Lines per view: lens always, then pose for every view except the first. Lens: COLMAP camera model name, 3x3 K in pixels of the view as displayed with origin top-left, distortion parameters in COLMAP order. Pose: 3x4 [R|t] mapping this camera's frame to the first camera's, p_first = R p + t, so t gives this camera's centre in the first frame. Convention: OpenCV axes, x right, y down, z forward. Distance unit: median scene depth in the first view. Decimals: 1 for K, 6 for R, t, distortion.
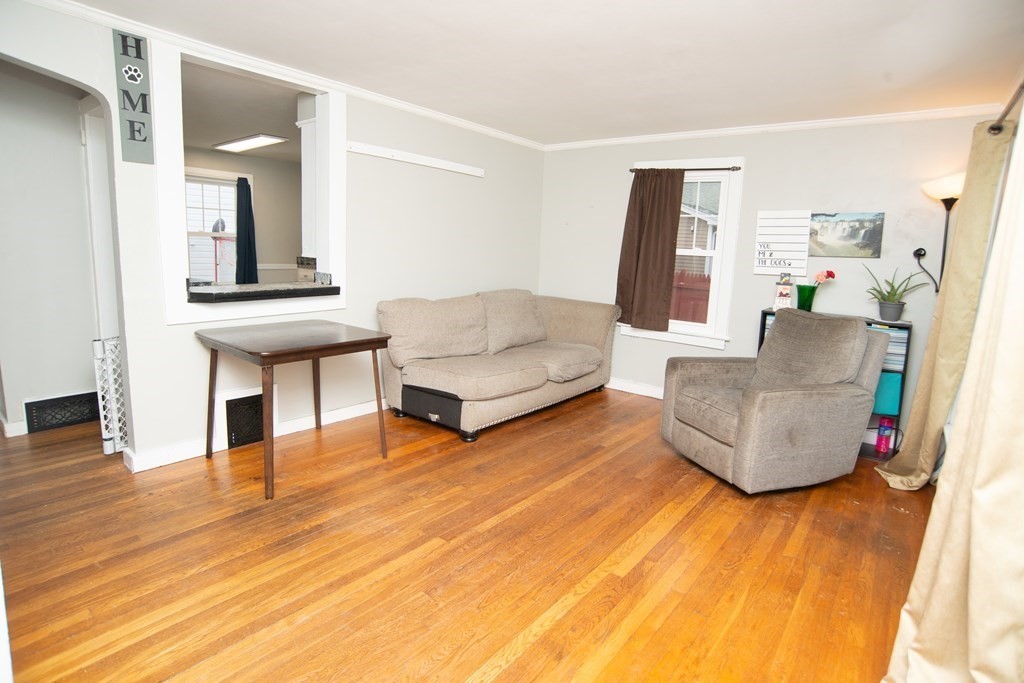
lens RADIAL K [[528.8, 0, 515.2], [0, 528.8, 328.8], [0, 0, 1]] dist [-0.098228, 0.049425]
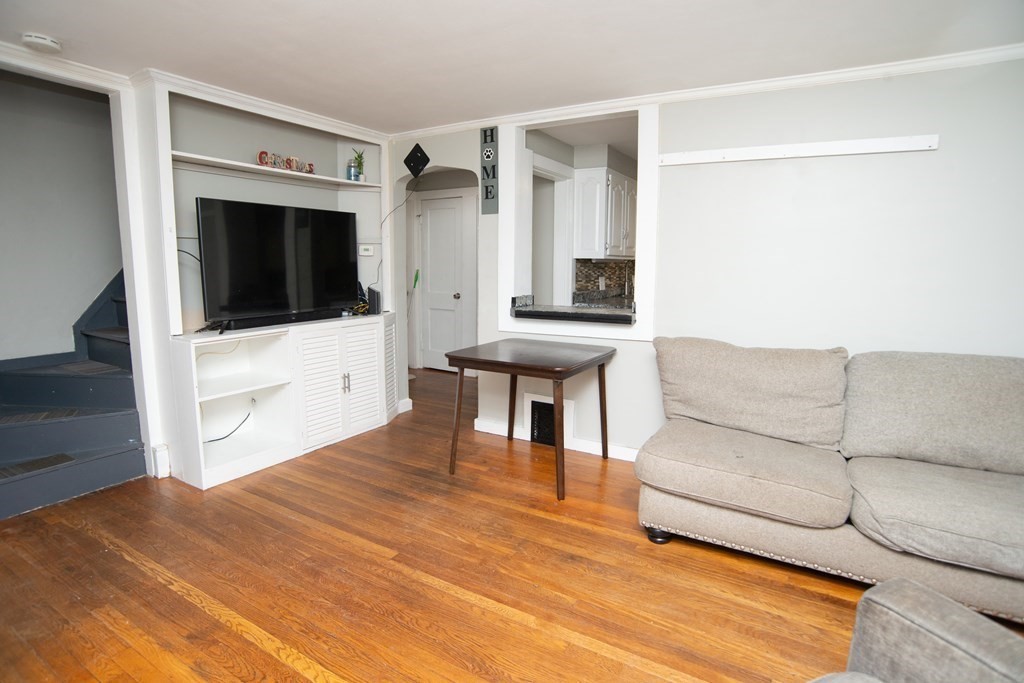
lens RADIAL K [[529.3, 0, 515.3], [0, 529.3, 330.6], [0, 0, 1]] dist [-0.095823, 0.047080]
pose [[0.134657, 0.086802, -0.987083, 0.633995], [-0.152007, 0.986174, 0.065986, -0.096890], [0.979164, 0.141158, 0.145990, 0.760563]]
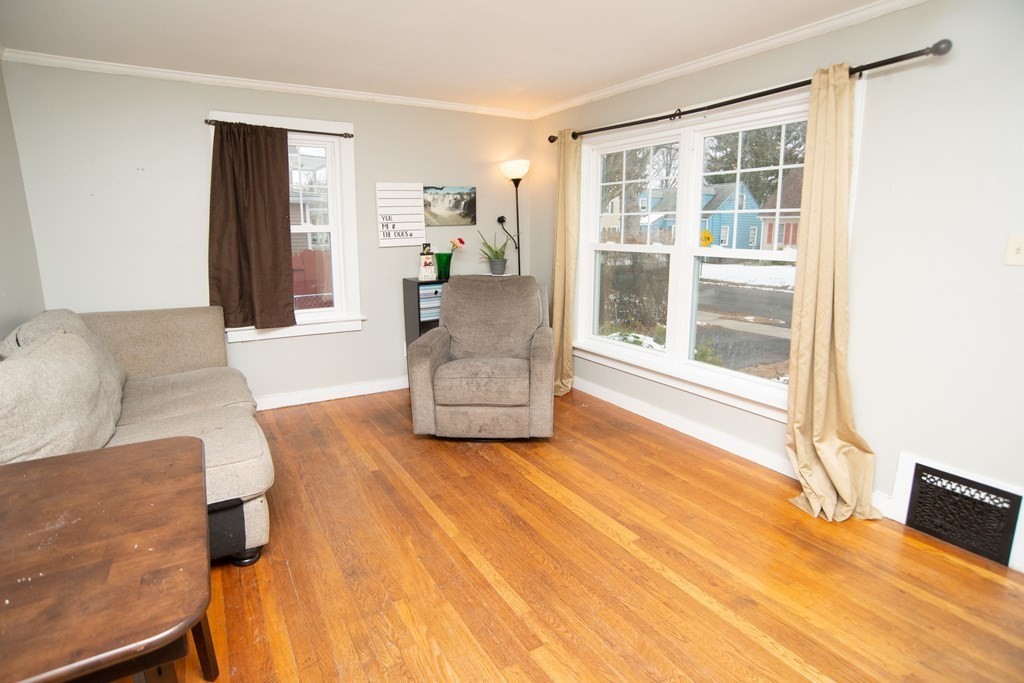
lens RADIAL K [[529.3, 0, 515.3], [0, 529.3, 330.6], [0, 0, 1]] dist [-0.095823, 0.047080]
pose [[0.346906, -0.219187, 0.911928, -0.524651], [0.155113, 0.972327, 0.174698, -0.114900], [-0.924984, 0.080848, 0.371305, 0.541286]]
